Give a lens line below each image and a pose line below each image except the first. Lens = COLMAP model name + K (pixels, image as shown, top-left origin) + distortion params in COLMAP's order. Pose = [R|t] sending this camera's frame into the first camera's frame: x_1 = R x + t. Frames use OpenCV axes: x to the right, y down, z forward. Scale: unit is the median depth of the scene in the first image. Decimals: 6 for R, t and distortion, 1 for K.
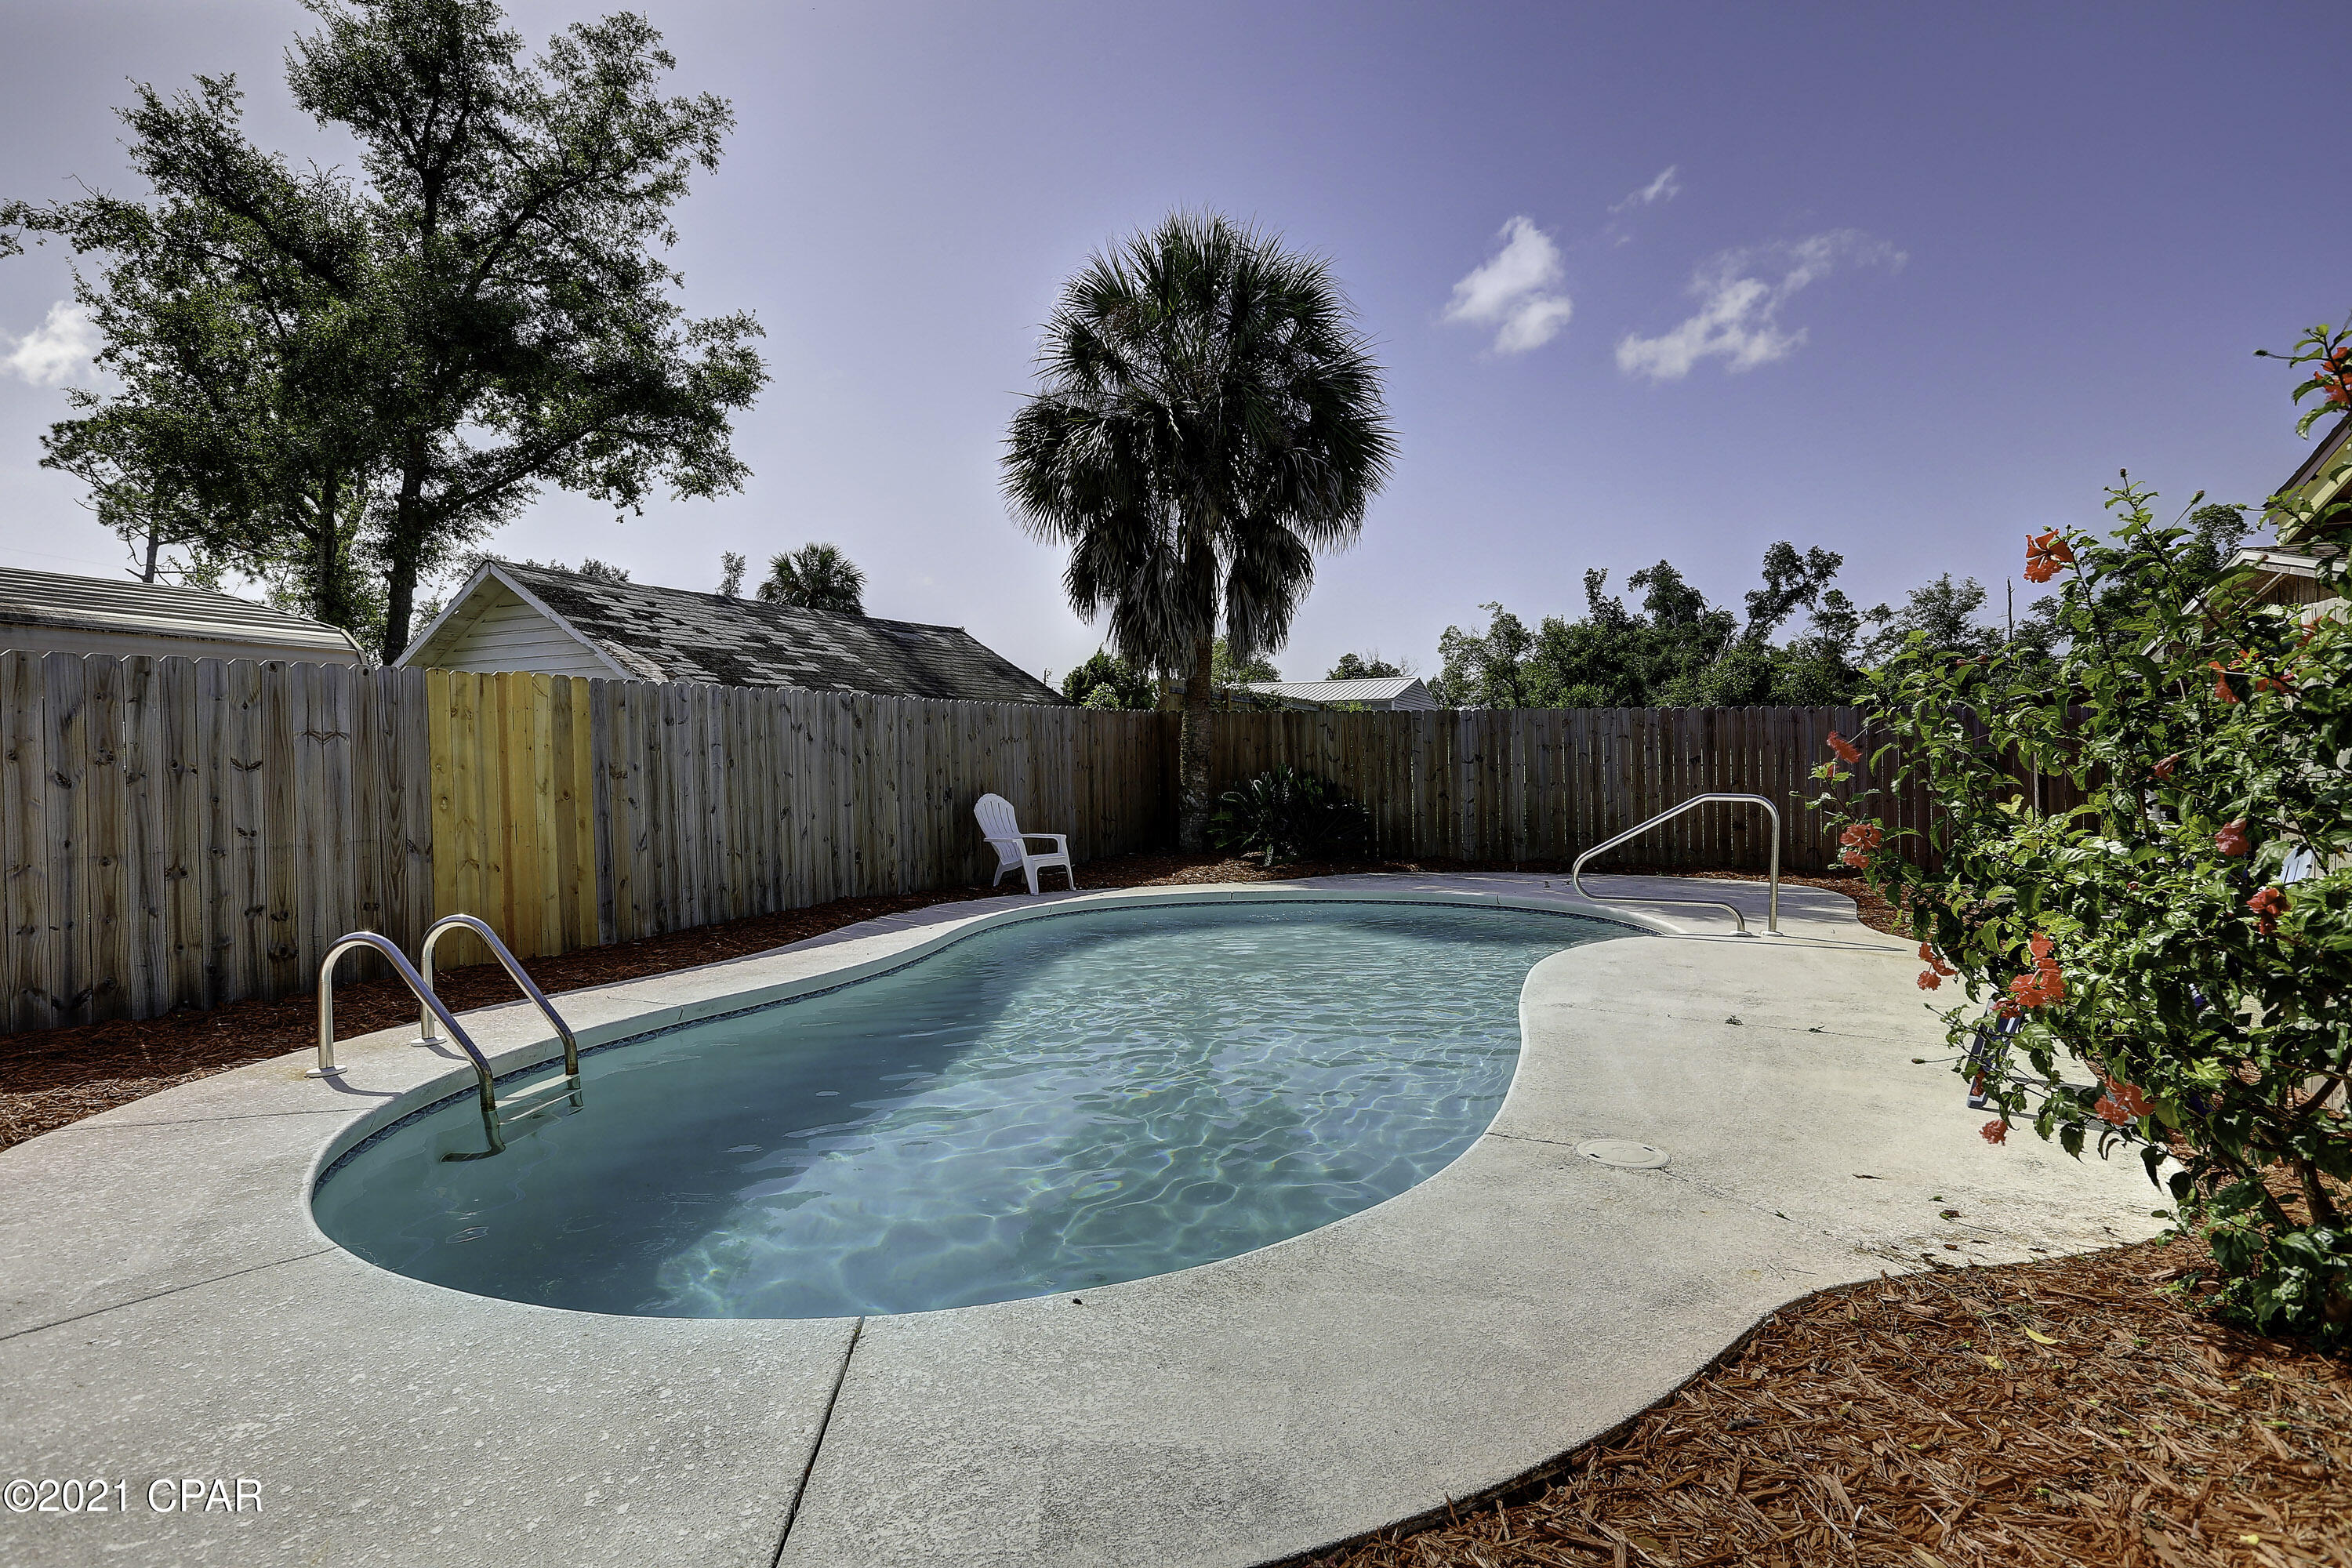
lens RADIAL K [[1171.3, 0, 1174.1], [0, 1171.3, 782.9], [0, 0, 1]] dist [-0.001541, 0.000381]
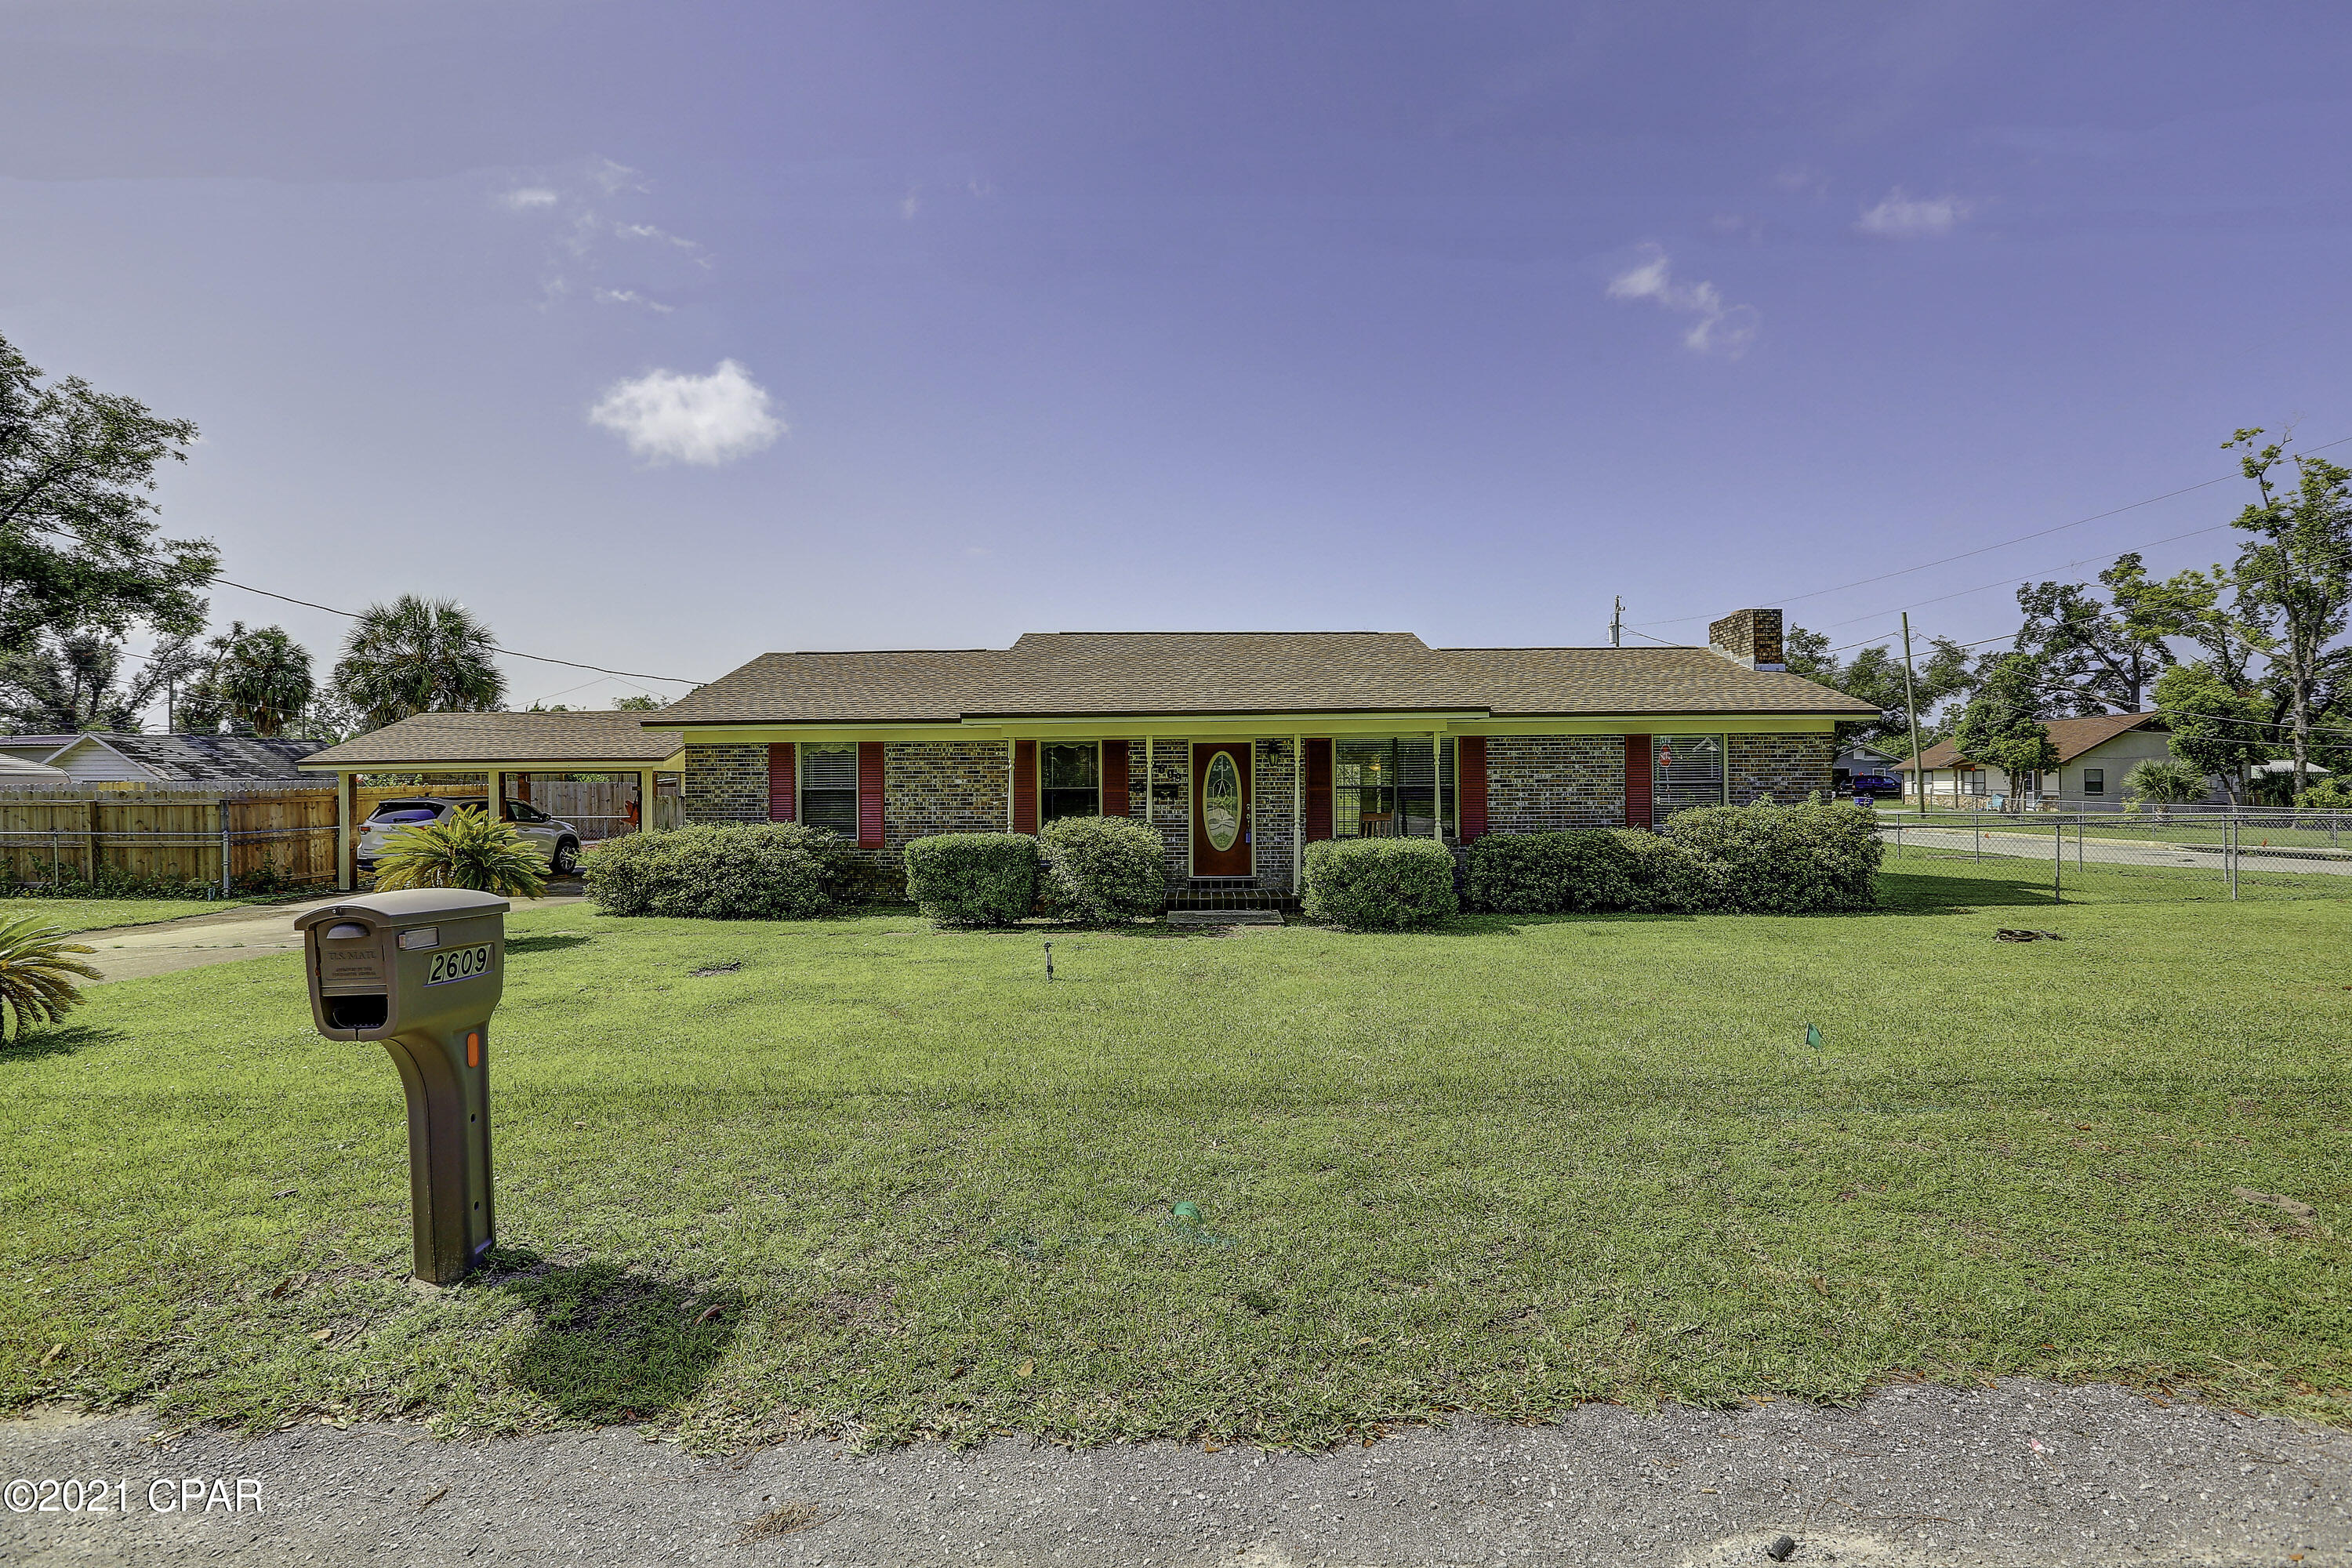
lens RADIAL K [[1066.7, 0, 1191.8], [0, 1066.7, 789.9], [0, 0, 1]] dist [-0.021119, 0.002054]
pose [[0.919826, 0.002702, 0.392316, 0.146204], [0.002406, 0.999919, -0.012527, -0.002317], [-0.392318, 0.012466, 0.919745, -0.394144]]
